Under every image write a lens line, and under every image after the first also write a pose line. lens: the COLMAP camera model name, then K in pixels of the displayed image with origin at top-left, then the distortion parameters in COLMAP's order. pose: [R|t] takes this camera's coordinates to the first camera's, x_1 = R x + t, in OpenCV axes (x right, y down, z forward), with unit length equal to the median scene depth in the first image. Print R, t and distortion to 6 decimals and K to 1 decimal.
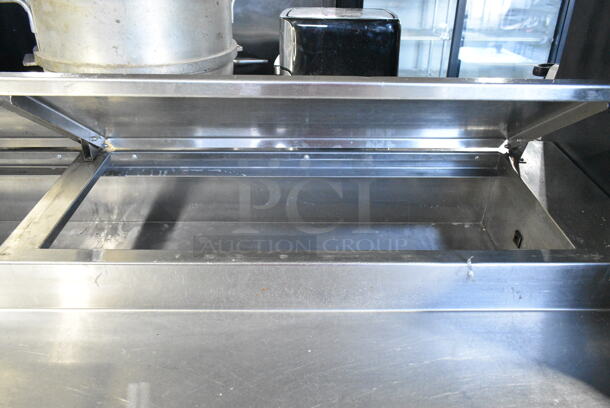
lens RADIAL K [[488.9, 0, 305.0], [0, 488.9, 204.0], [0, 0, 1]] dist [-0.001246, 0.003874]
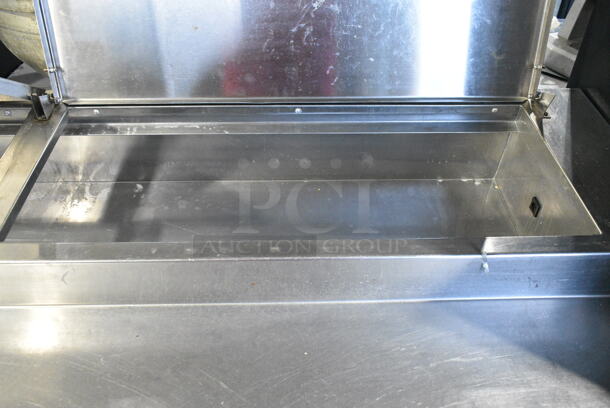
lens RADIAL K [[520.1, 0, 305.0], [0, 520.1, 204.0], [0, 0, 1]] dist [-0.009968, -0.006643]
pose [[0.999663, -0.011660, 0.023200, -0.010783], [0.006882, 0.980528, 0.196259, -0.149113], [-0.025036, -0.196033, 0.980278, 0.094153]]
